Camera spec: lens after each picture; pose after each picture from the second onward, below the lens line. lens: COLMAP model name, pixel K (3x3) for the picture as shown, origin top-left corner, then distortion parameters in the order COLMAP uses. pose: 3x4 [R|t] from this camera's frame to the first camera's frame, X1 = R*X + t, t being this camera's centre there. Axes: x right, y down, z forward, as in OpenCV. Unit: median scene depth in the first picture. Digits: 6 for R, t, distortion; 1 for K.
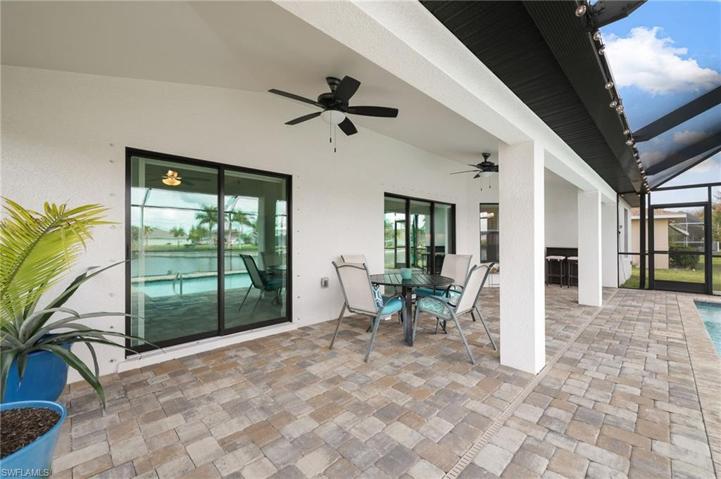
lens RADIAL K [[306.8, 0, 367.0], [0, 306.8, 234.1], [0, 0, 1]] dist [0.005179, -0.000886]
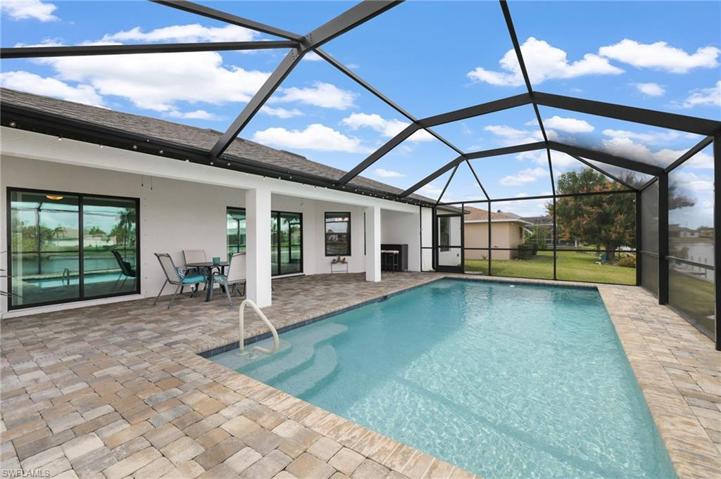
lens RADIAL K [[306.8, 0, 365.1], [0, 306.8, 237.0], [0, 0, 1]] dist [0.005179, -0.000886]
pose [[0.988958, -0.004707, 0.148119, 0.829106], [0.002359, 0.999869, 0.016024, -0.027162], [-0.148175, -0.015498, 0.988840, -0.883200]]
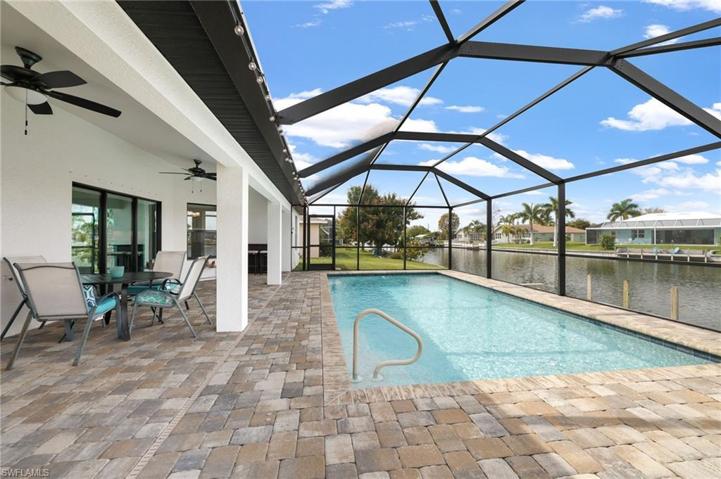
lens RADIAL K [[306.8, 0, 363.7], [0, 306.8, 236.7], [0, 0, 1]] dist [0.005179, -0.000886]
pose [[0.614076, 0.002328, 0.789243, -0.184130], [-0.014558, 0.999859, 0.008378, -0.004111], [-0.789113, -0.016635, 0.614023, -0.250683]]
